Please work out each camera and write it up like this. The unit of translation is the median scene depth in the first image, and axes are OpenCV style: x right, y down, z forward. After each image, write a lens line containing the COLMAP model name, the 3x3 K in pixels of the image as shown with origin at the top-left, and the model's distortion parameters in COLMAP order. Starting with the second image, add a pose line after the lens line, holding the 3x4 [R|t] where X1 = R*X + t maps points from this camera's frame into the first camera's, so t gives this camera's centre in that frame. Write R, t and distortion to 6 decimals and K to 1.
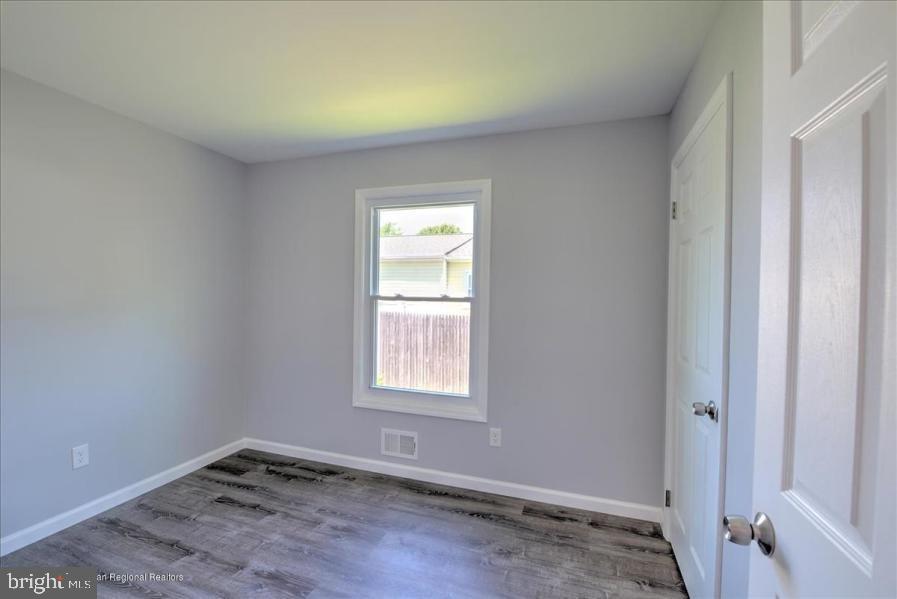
lens RADIAL K [[403.1, 0, 448.5], [0, 403.1, 299.5], [0, 0, 1]] dist [0.001533, 0.000187]
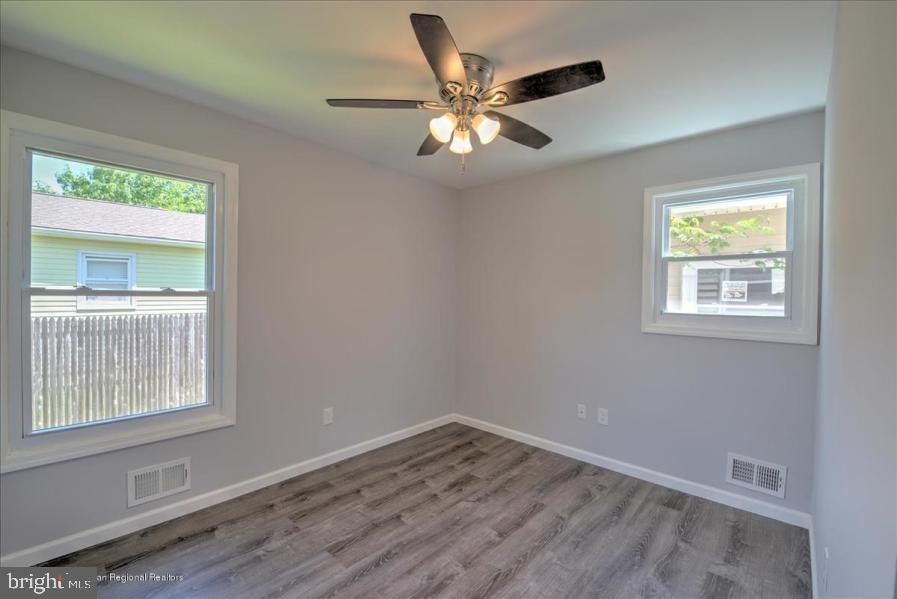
lens RADIAL K [[387.9, 0, 452.5], [0, 387.9, 299.7], [0, 0, 1]] dist [0.001155, -0.011389]
pose [[0.401737, -0.024935, 0.915416, -0.522093], [-0.001014, 0.999616, 0.027674, -0.010818], [-0.915755, -0.012046, 0.401557, 0.176523]]
